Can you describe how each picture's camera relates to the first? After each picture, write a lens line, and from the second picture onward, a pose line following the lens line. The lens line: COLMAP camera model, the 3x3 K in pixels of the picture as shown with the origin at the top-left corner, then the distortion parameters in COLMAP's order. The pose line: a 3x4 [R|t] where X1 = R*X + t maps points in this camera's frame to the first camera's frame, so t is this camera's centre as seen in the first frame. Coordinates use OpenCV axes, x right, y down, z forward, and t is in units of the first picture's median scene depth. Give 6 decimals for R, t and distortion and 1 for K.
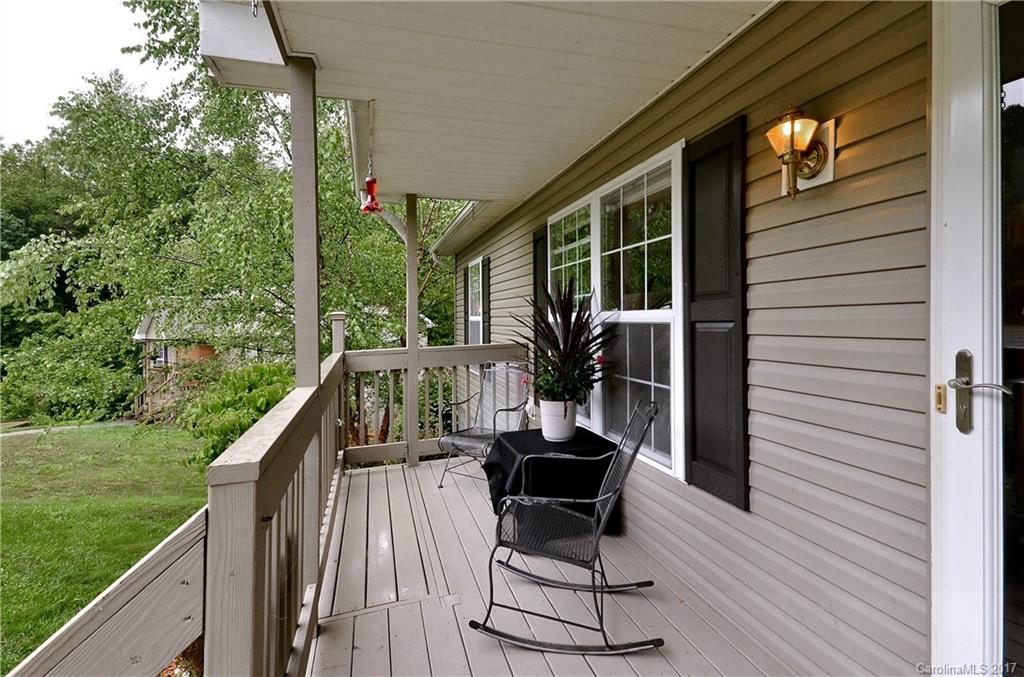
lens RADIAL K [[456.4, 0, 512.8], [0, 456.4, 322.0], [0, 0, 1]] dist [-0.000099, -0.000118]
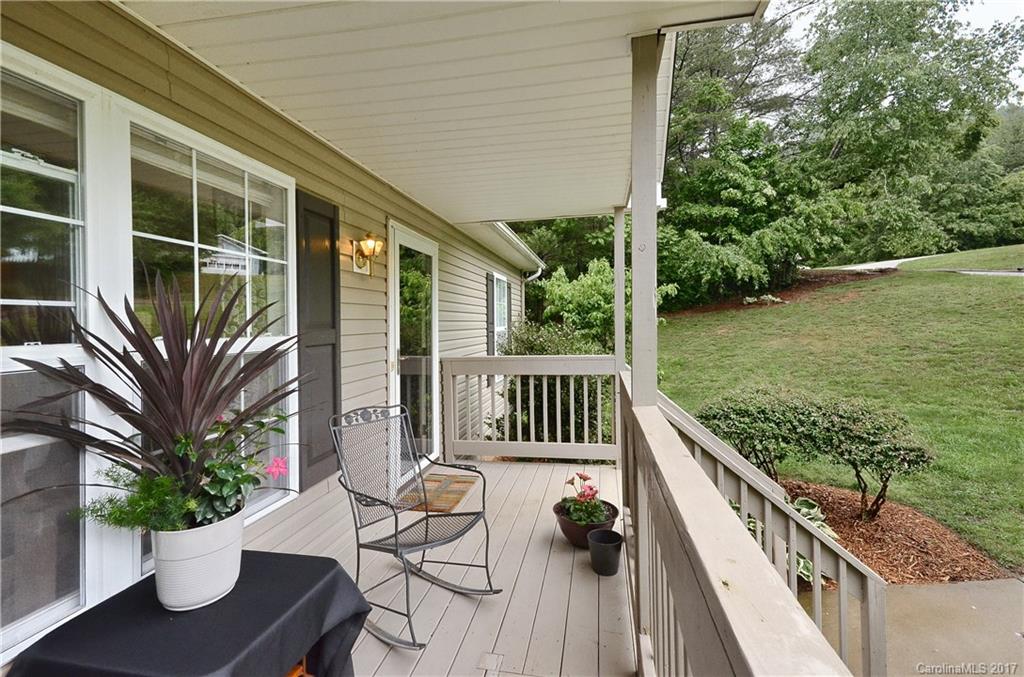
lens RADIAL K [[456.4, 0, 512.8], [0, 456.4, 322.0], [0, 0, 1]] dist [-0.000099, -0.000118]
pose [[-0.882997, 0.012279, 0.469219, -0.582929], [0.012807, 0.999916, -0.002066, -0.050714], [-0.469204, 0.004185, -0.883080, 1.692672]]
